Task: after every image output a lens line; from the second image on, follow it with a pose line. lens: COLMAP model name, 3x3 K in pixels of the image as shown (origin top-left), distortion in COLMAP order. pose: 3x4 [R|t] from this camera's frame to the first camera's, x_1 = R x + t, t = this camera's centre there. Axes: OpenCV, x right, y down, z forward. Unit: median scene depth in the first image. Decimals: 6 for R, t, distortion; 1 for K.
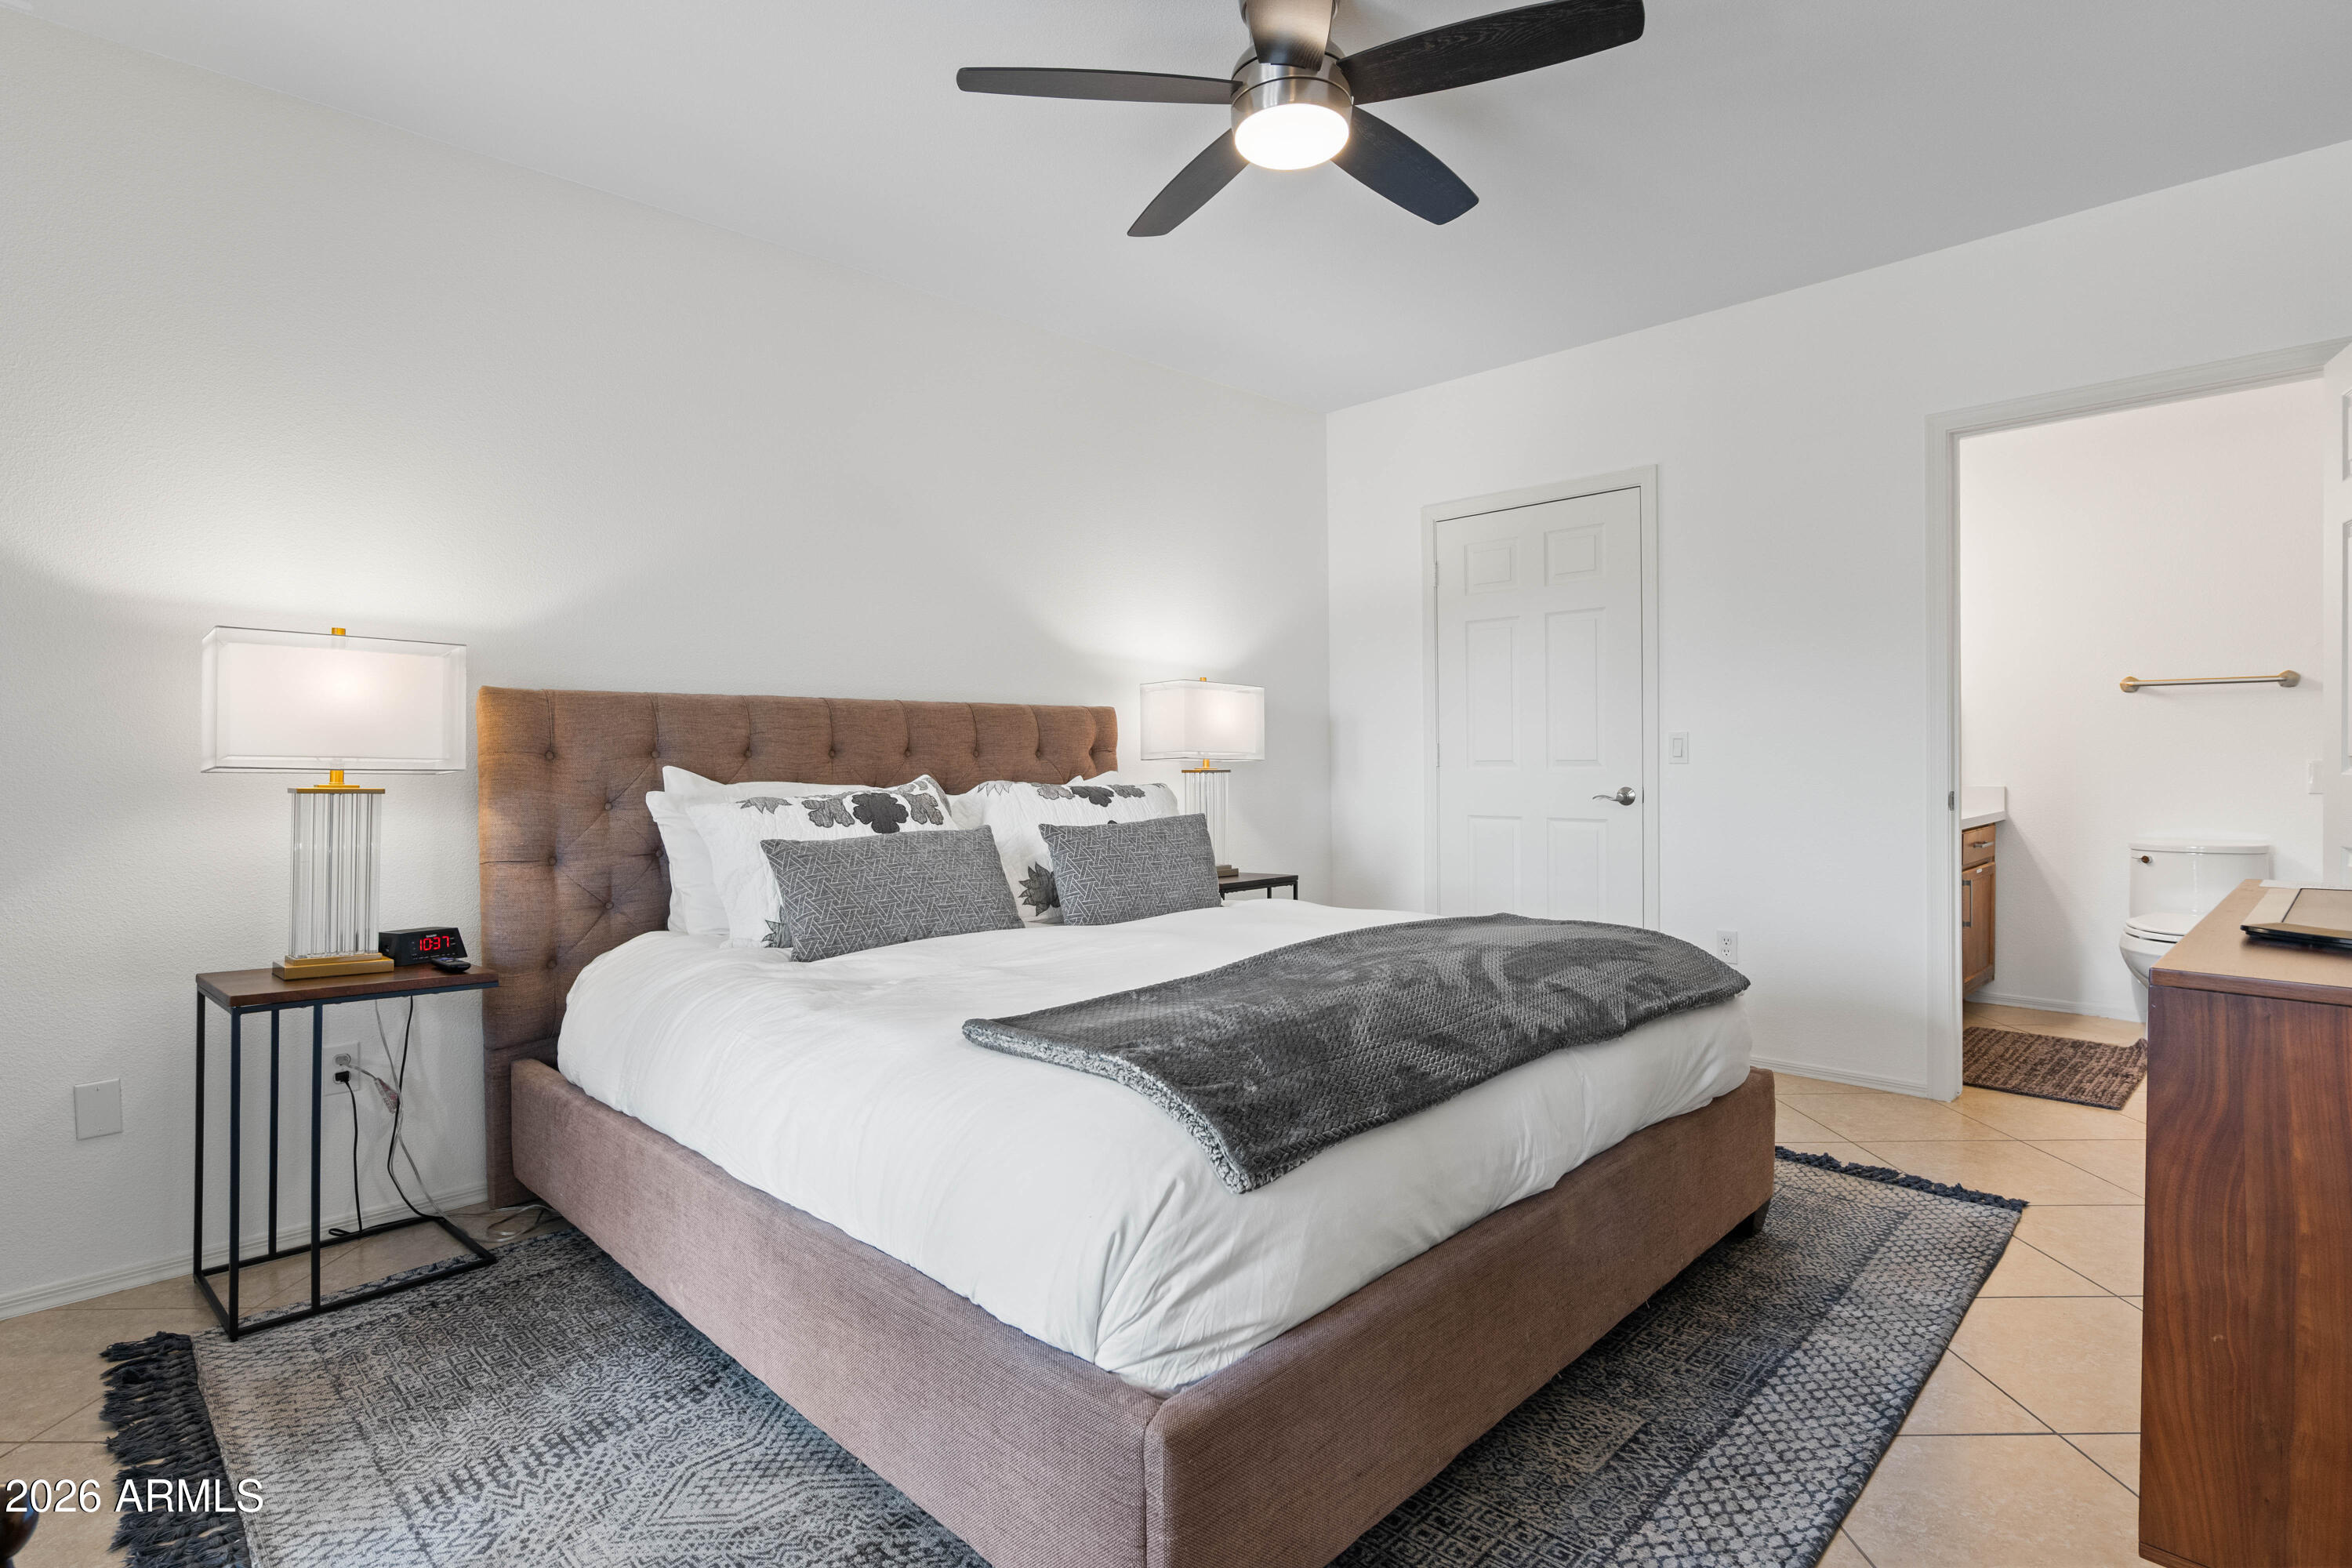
lens RADIAL K [[1151.8, 0, 1117.4], [0, 1151.8, 758.8], [0, 0, 1]] dist [-0.017834, -0.001511]
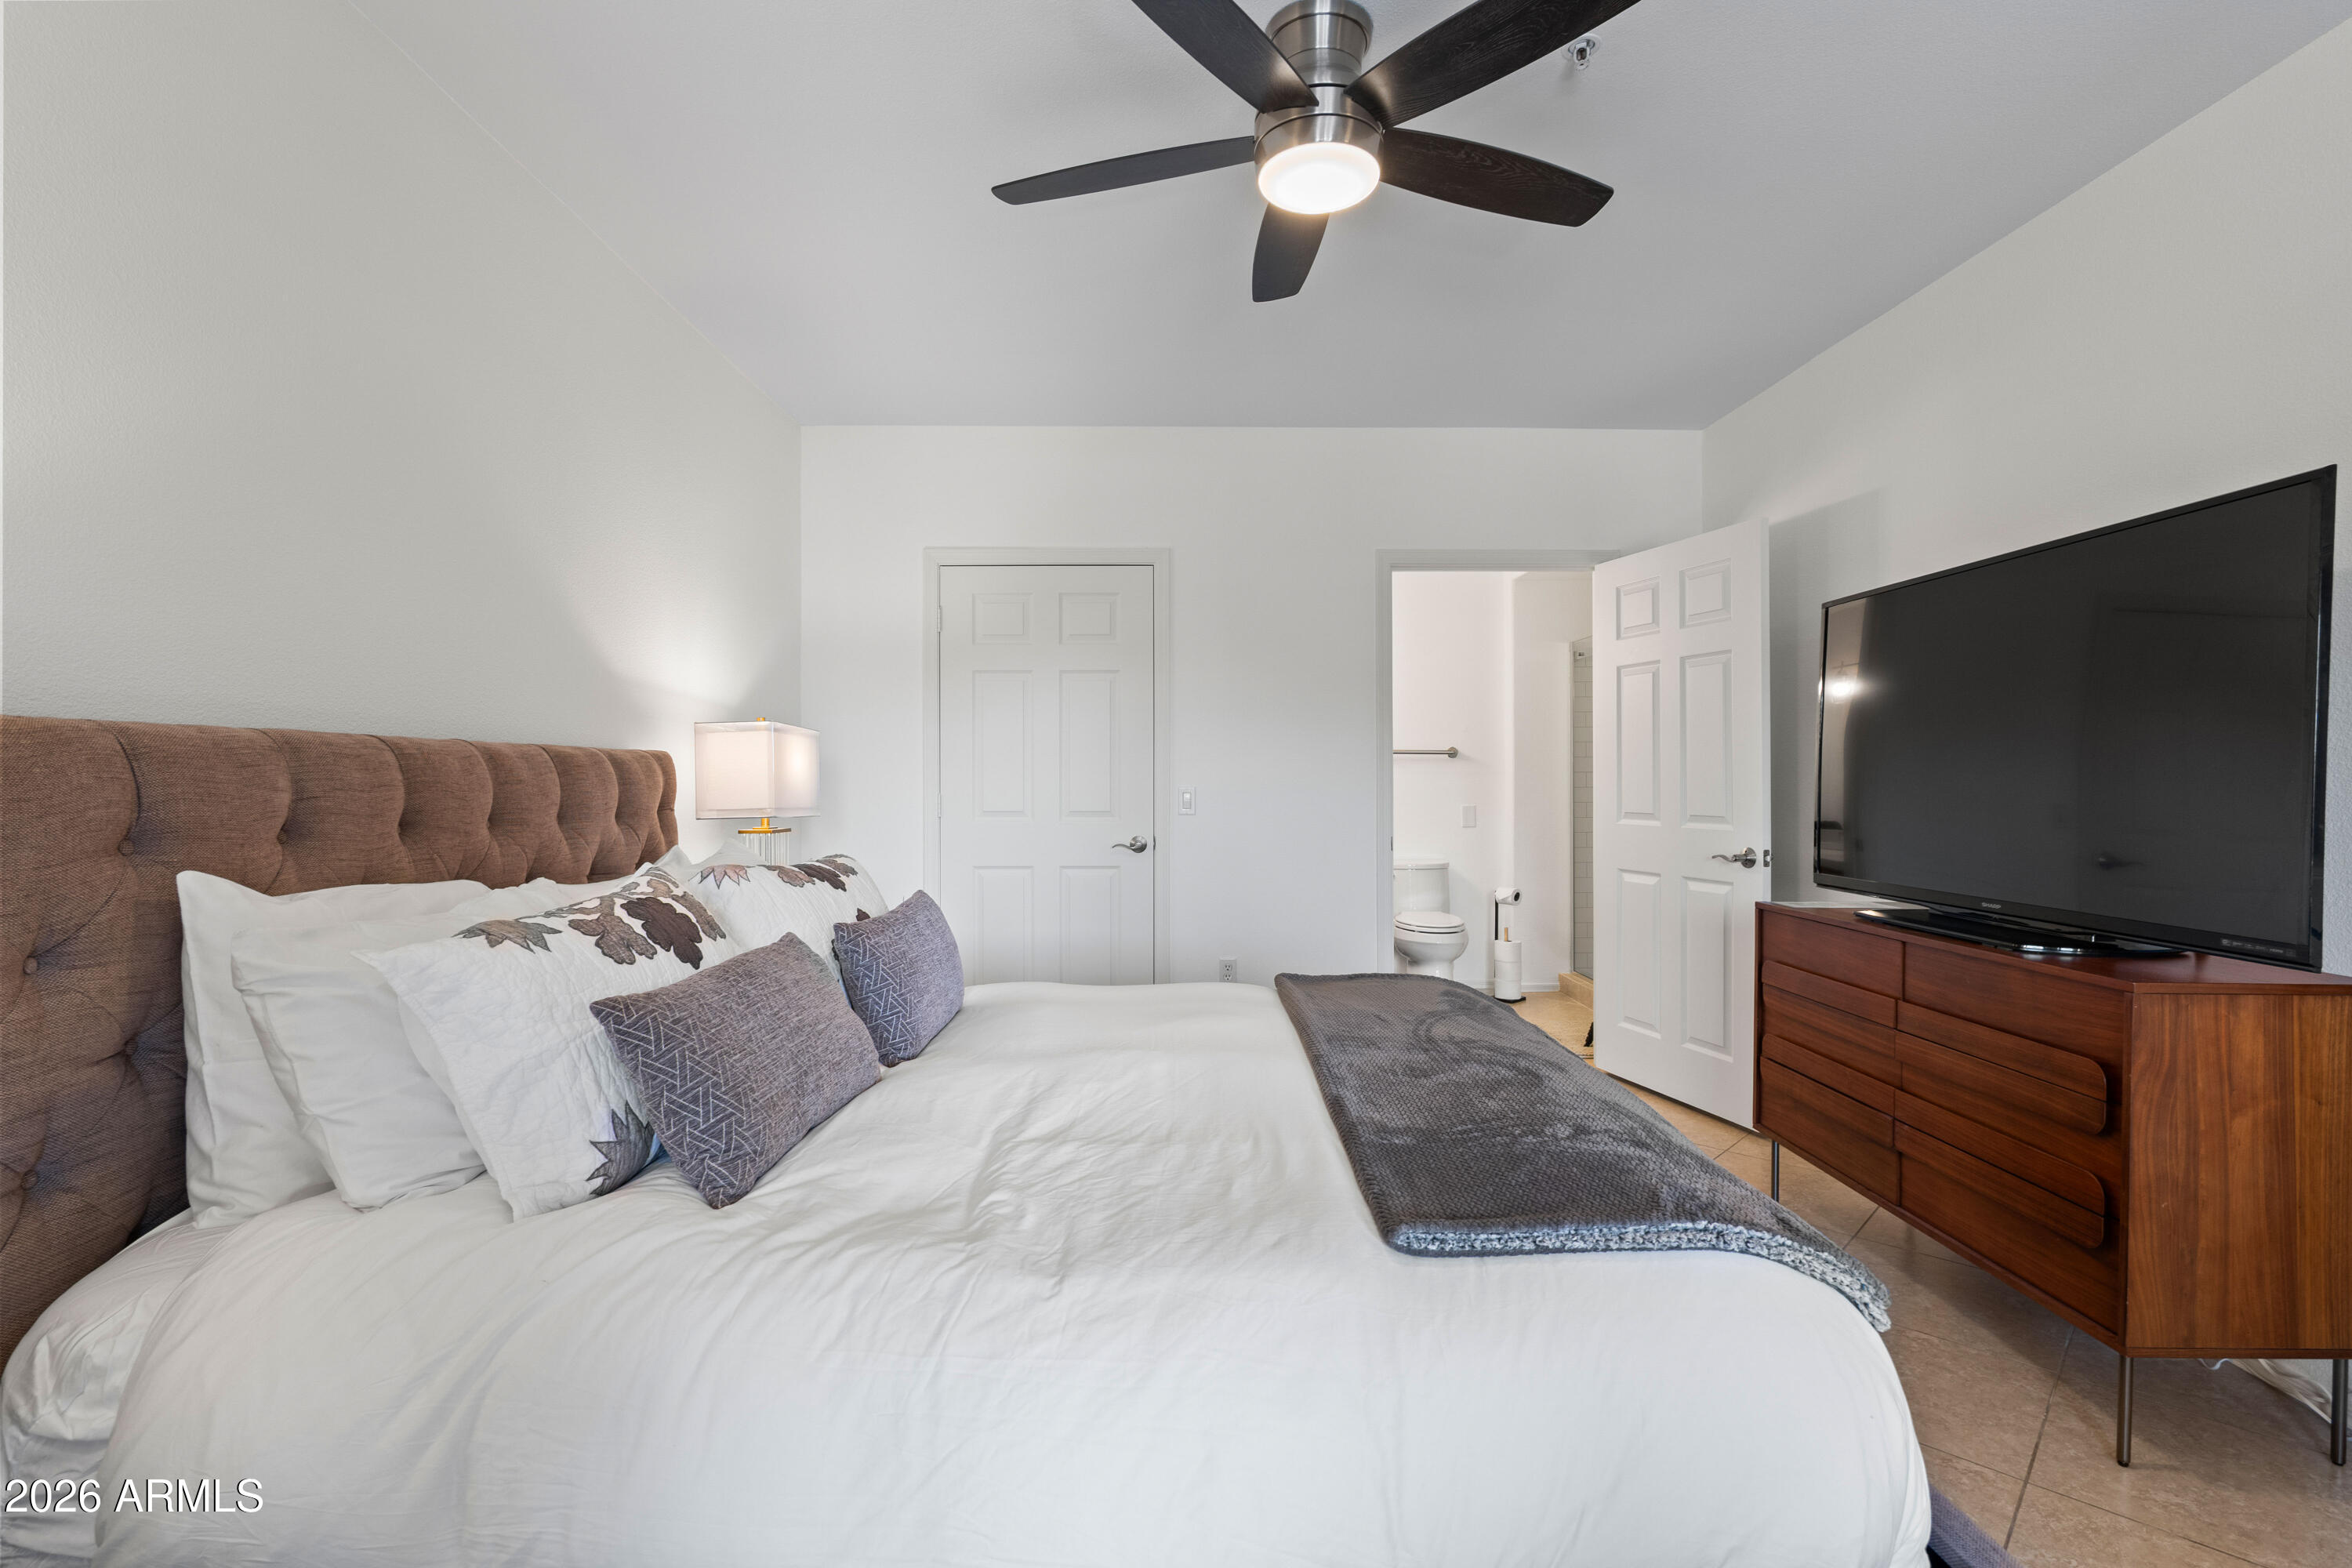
lens RADIAL K [[1103.4, 0, 1181.9], [0, 1103.4, 779.6], [0, 0, 1]] dist [-0.019955, 0.005900]
pose [[0.686180, 0.008695, 0.727379, -0.440655], [-0.005812, 0.999962, -0.006471, -0.033326], [-0.727408, 0.000213, 0.686205, 0.356527]]
